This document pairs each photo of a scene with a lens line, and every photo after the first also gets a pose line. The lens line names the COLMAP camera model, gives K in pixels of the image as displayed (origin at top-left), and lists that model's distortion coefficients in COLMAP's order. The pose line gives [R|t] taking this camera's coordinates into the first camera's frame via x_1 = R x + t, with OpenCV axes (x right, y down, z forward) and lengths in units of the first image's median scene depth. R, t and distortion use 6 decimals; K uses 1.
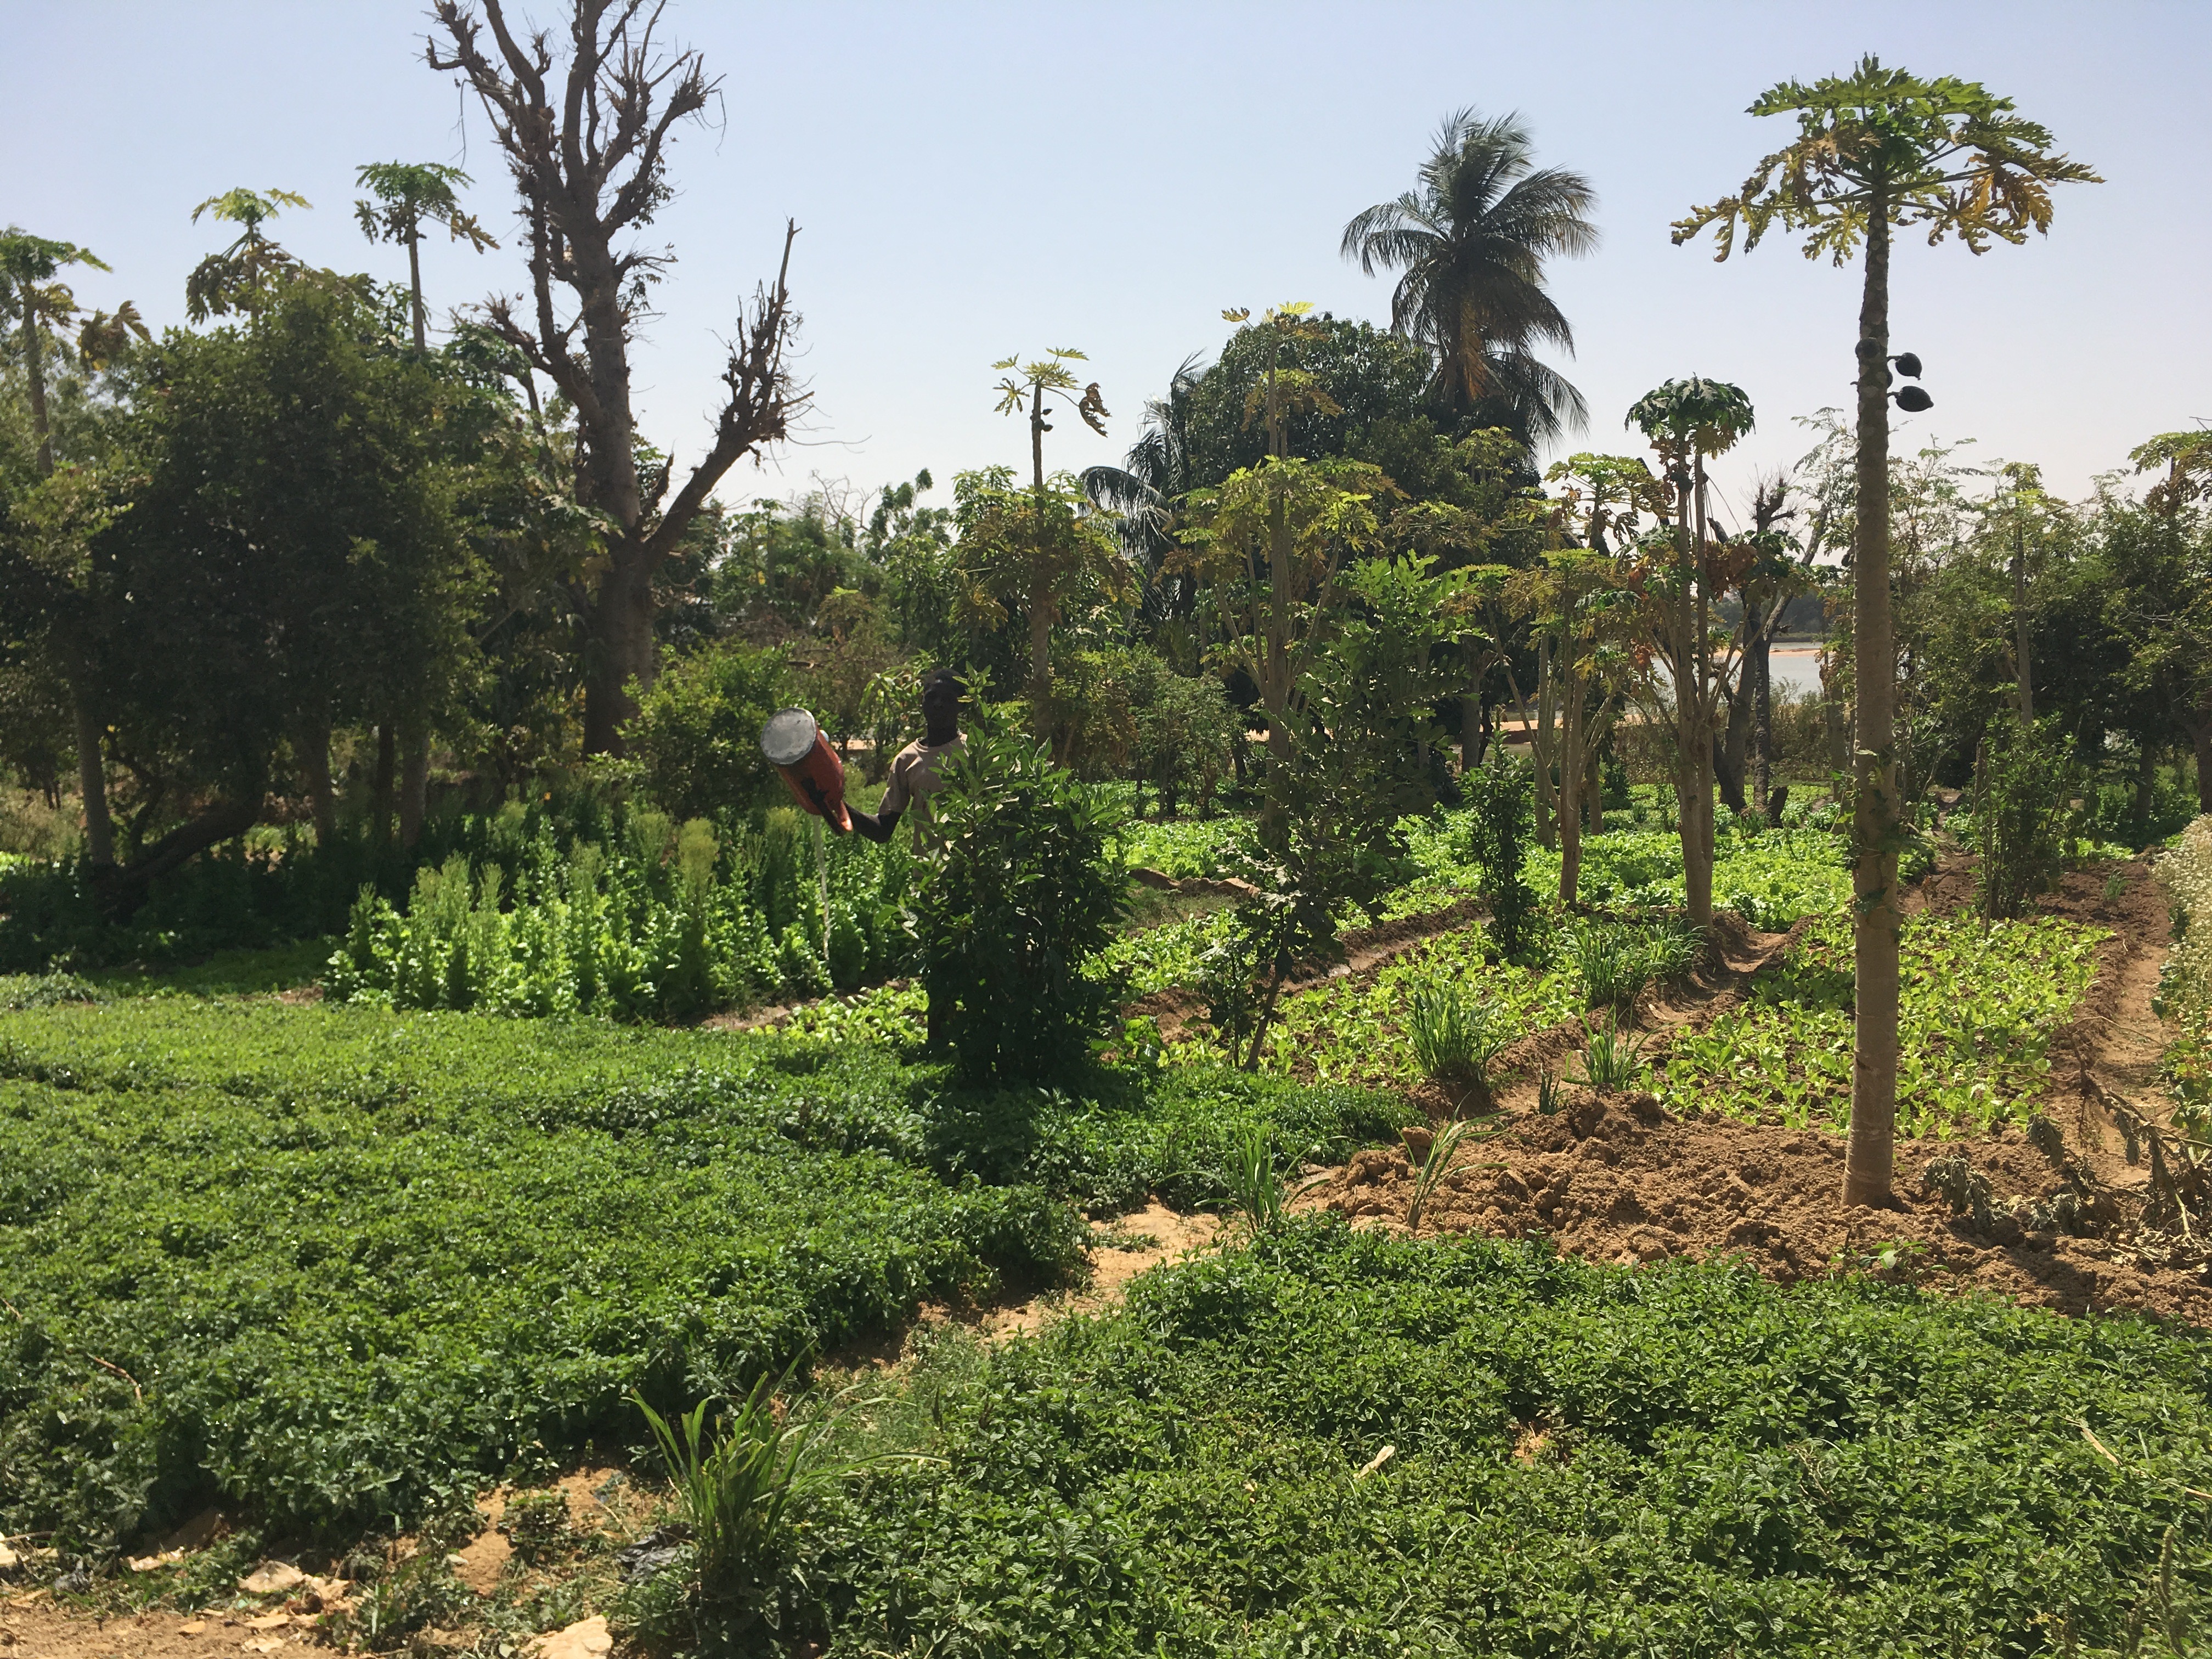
lens RADIAL K [[1690.1, 0, 1104.0], [0, 1690.1, 803.1], [0, 0, 1]] dist [0.038273, -0.034362]
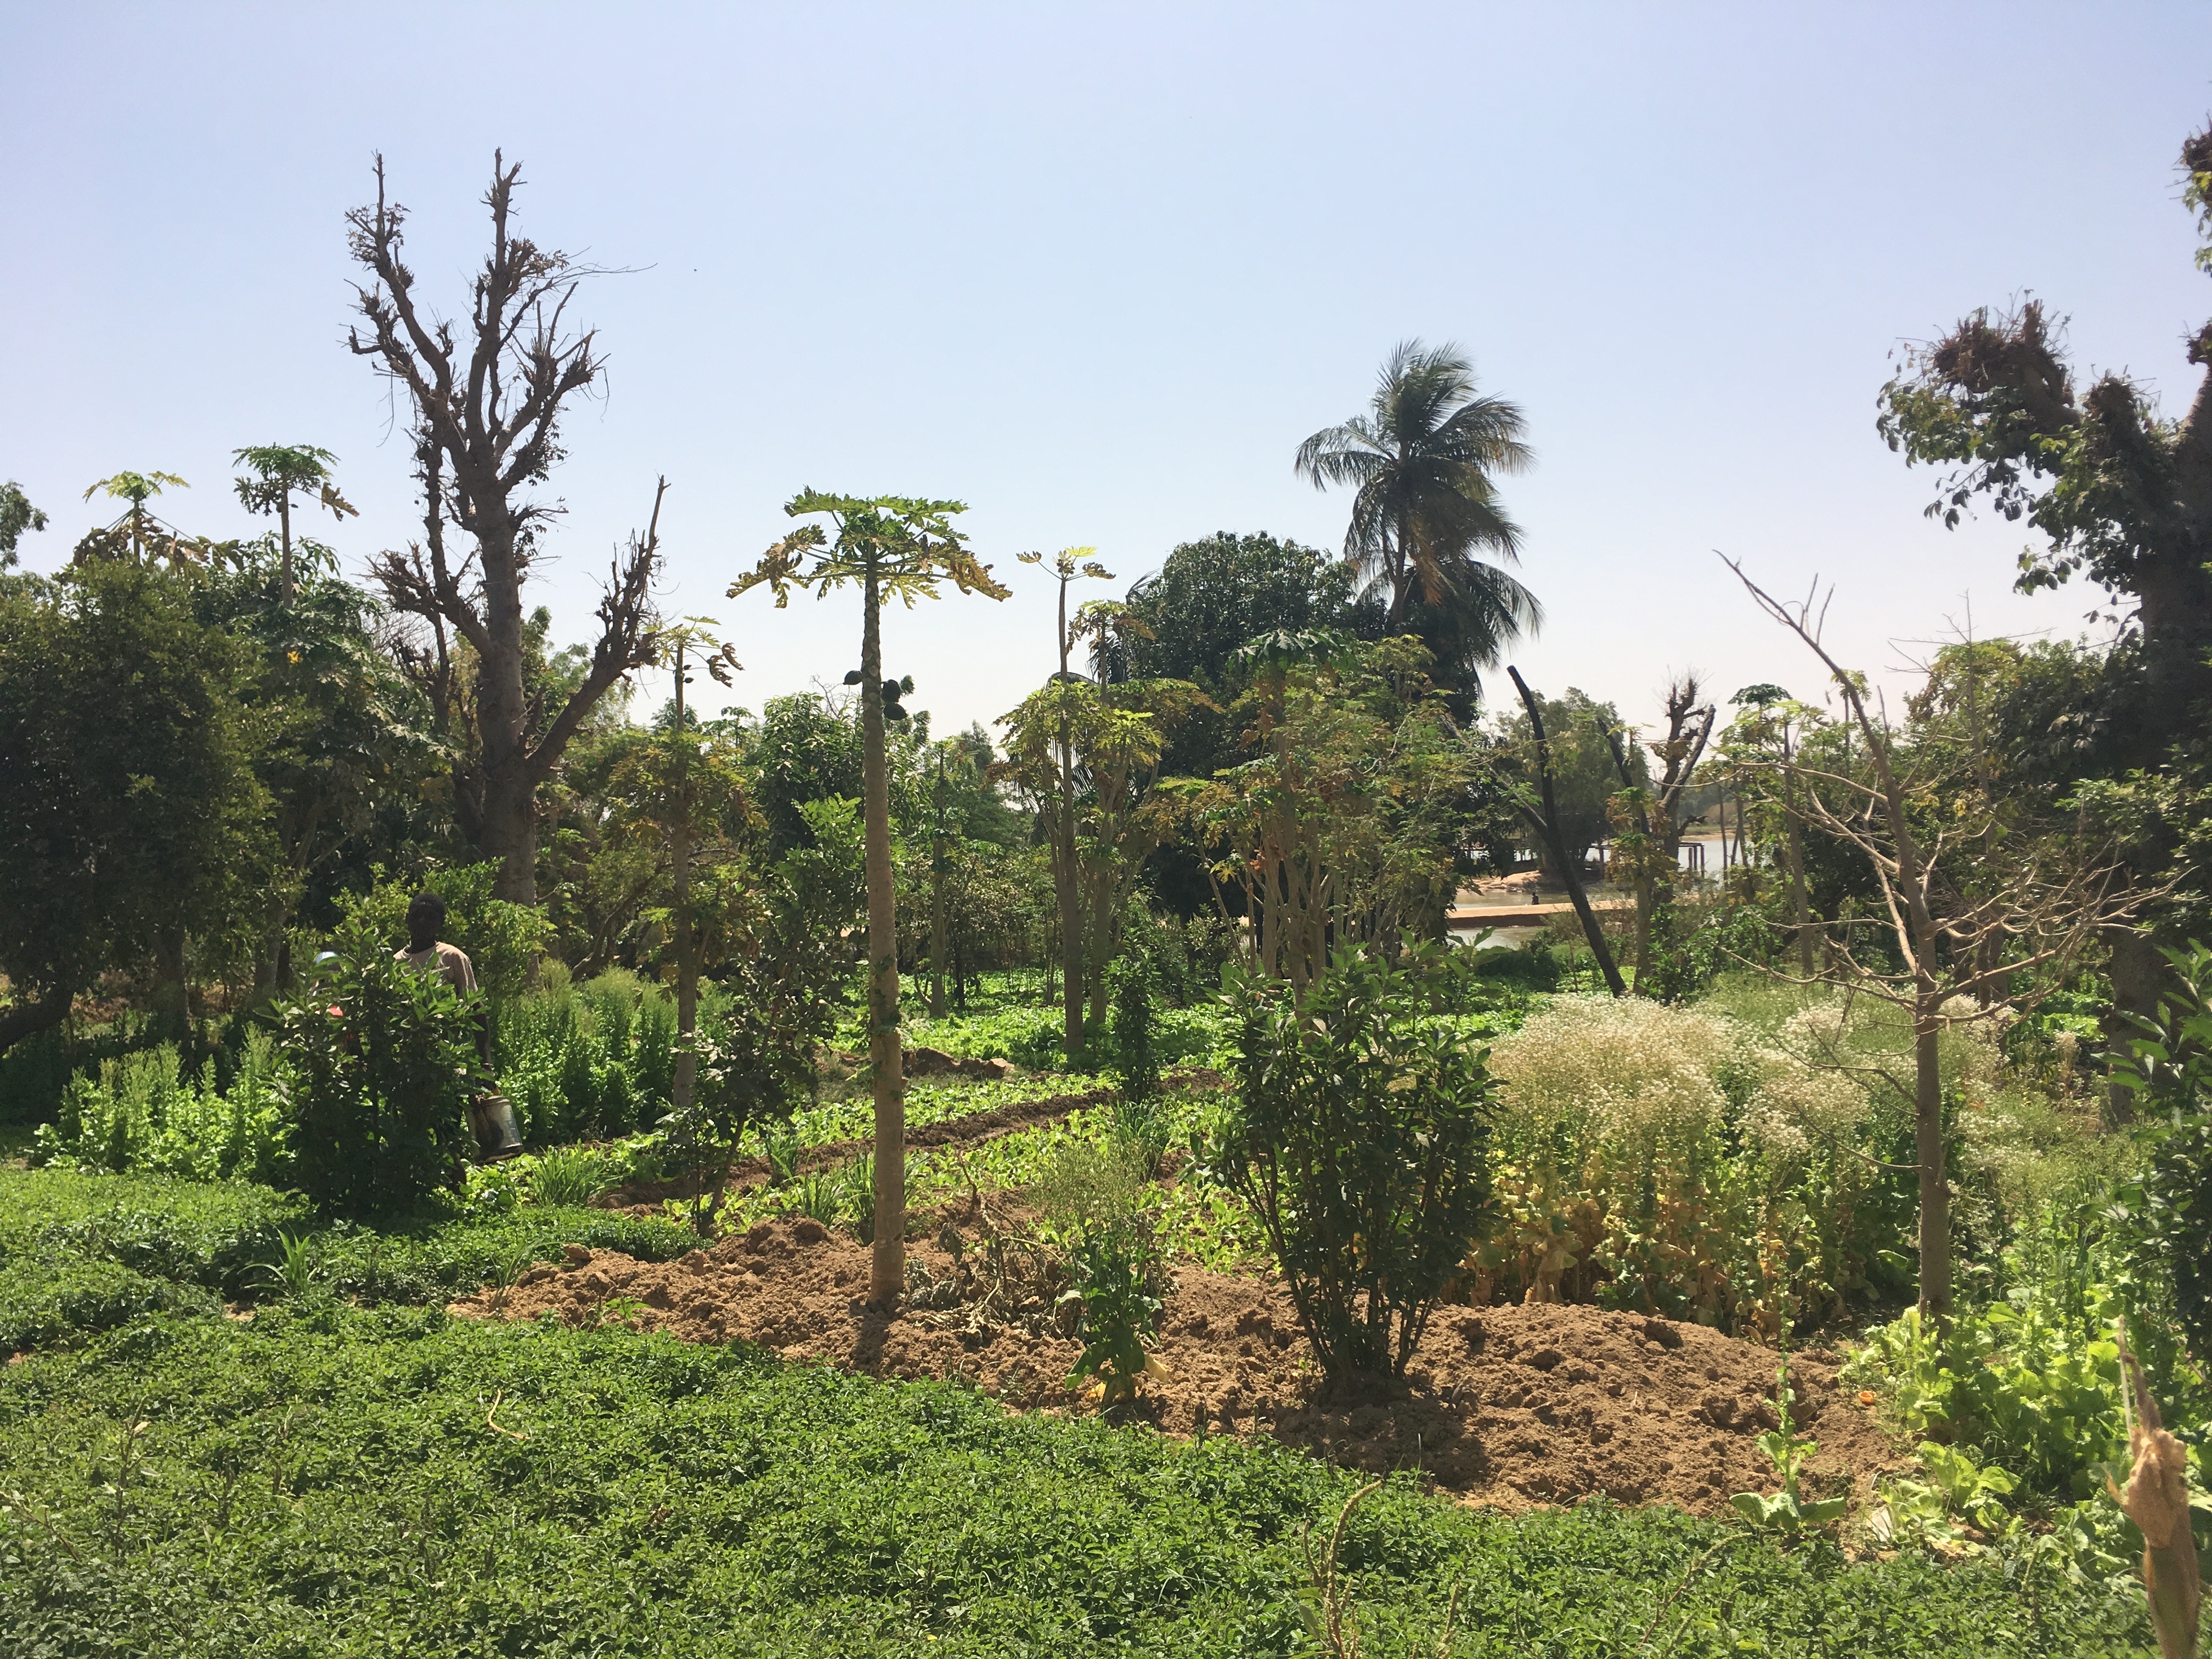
lens RADIAL K [[1678.8, 0, 1148.0], [0, 1678.8, 829.2], [0, 0, 1]] dist [0.030946, -0.009947]
pose [[0.999440, -0.007809, -0.032538, 0.174224], [0.004740, 0.995622, -0.093354, -0.002012], [0.033125, 0.093148, 0.995101, -0.087653]]
